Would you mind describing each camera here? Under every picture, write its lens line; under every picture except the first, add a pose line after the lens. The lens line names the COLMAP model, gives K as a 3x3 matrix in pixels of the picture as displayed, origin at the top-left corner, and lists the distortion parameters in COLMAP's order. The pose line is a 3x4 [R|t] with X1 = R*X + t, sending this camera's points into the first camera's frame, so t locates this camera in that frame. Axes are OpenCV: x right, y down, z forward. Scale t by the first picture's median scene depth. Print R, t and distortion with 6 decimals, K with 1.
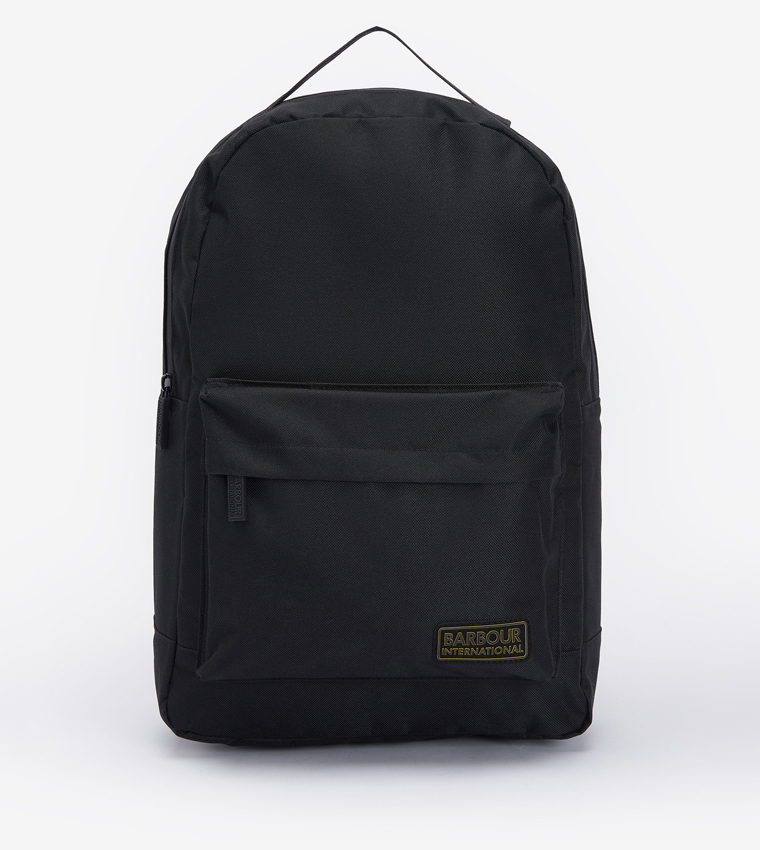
lens RADIAL K [[2307.3, 0, 376.9], [0, 2307.3, 462.8], [0, 0, 1]] dist [0.597786, 0.000000]
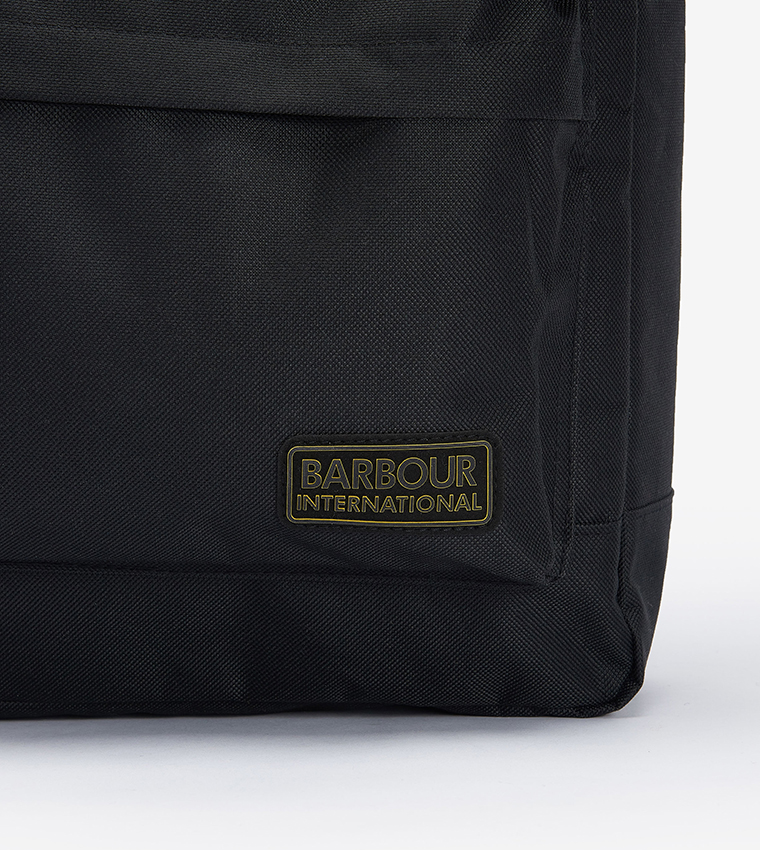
lens RADIAL K [[2307.3, 0, 379.8], [0, 2307.3, 426.0], [0, 0, 1]] dist [0.597786, 0.000000]
pose [[0.996722, 0.023986, -0.077266, 0.077560], [-0.028920, 0.997570, -0.063386, 0.094270], [0.075558, 0.065413, 0.994994, 0.558181]]
